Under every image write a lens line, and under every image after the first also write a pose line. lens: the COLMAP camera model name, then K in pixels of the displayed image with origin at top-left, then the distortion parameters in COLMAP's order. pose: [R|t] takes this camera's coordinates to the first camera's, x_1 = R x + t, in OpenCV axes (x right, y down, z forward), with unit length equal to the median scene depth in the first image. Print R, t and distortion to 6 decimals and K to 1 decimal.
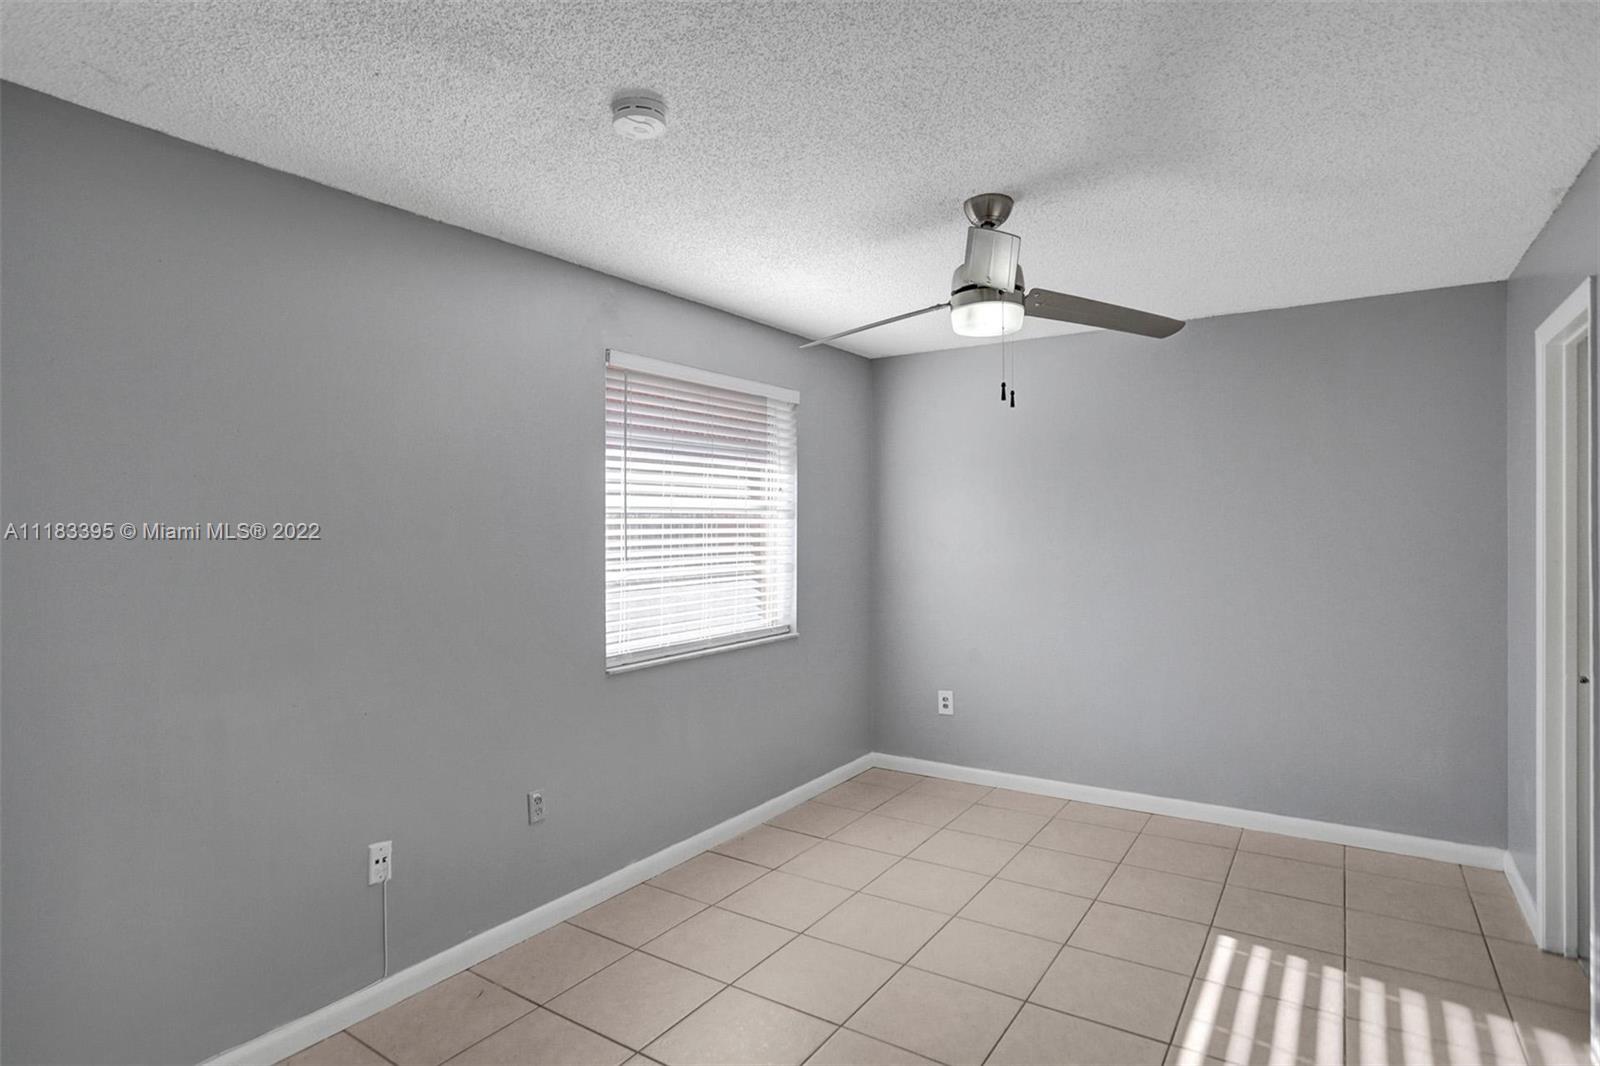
lens RADIAL K [[842.2, 0, 807.0], [0, 842.2, 527.4], [0, 0, 1]] dist [-0.049143, 0.015598]
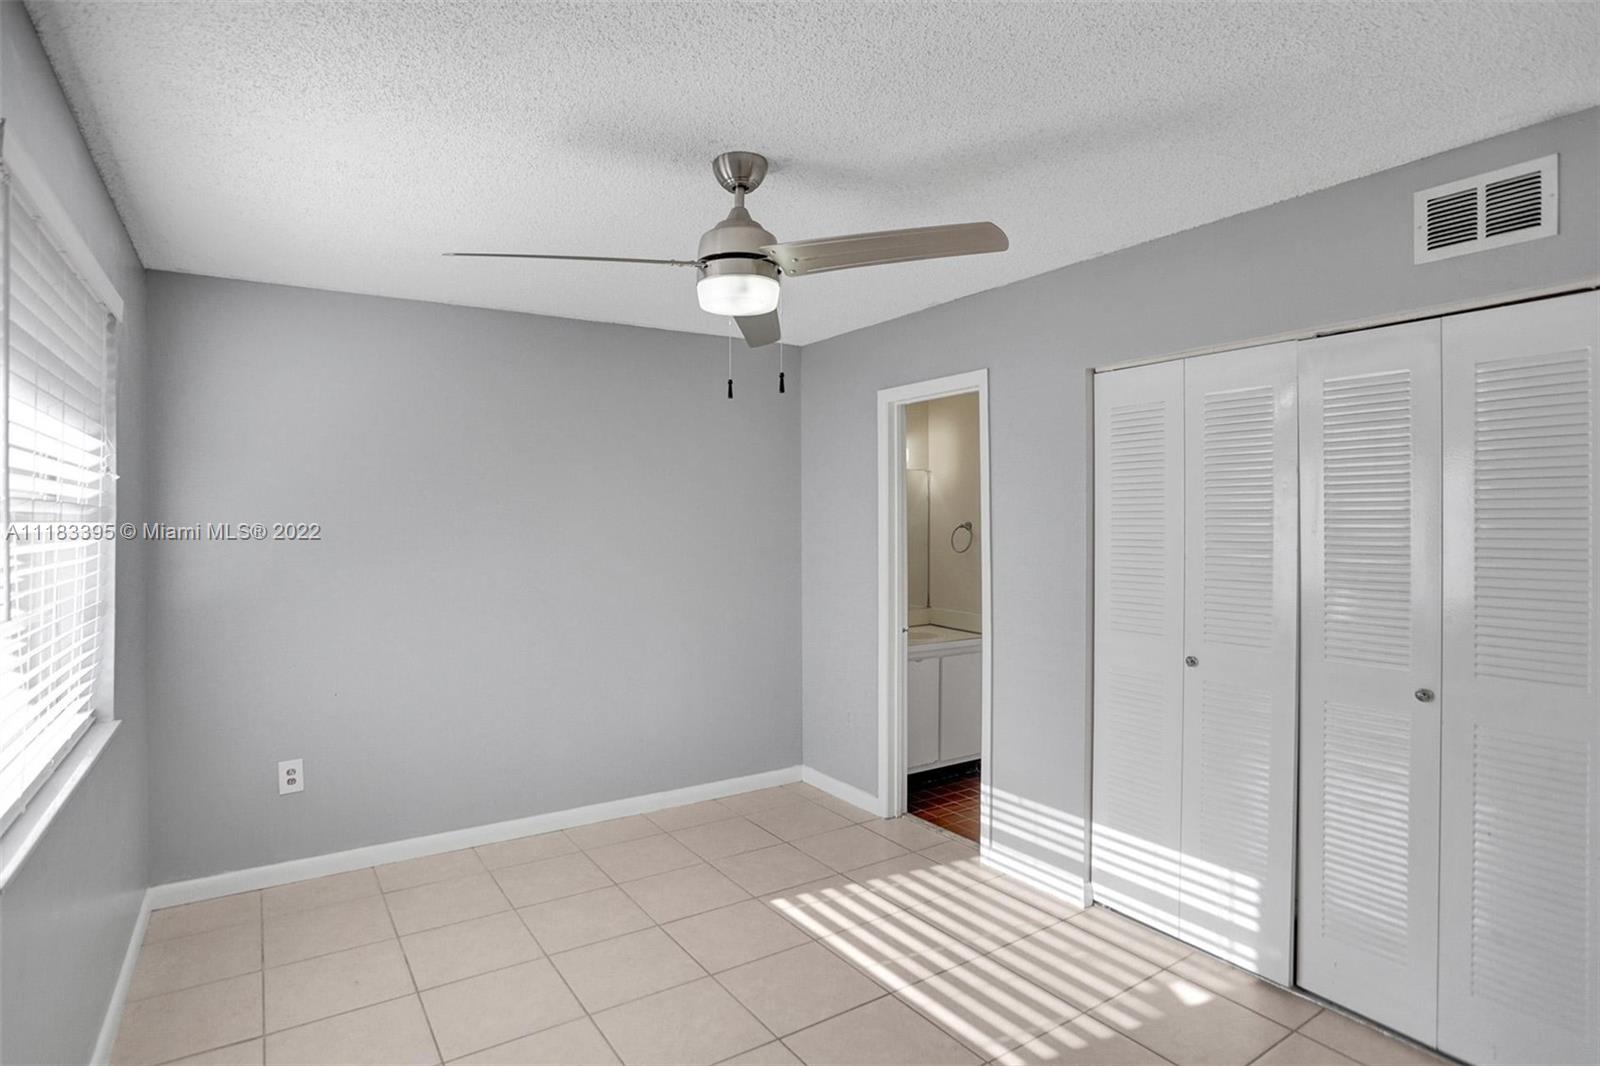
lens RADIAL K [[842.2, 0, 797.7], [0, 842.2, 539.5], [0, 0, 1]] dist [-0.049143, 0.015598]
pose [[0.391329, -0.016904, 0.920096, -0.509558], [0.002167, 0.999845, 0.017447, -0.008096], [-0.920248, -0.004834, 0.391305, 0.538639]]
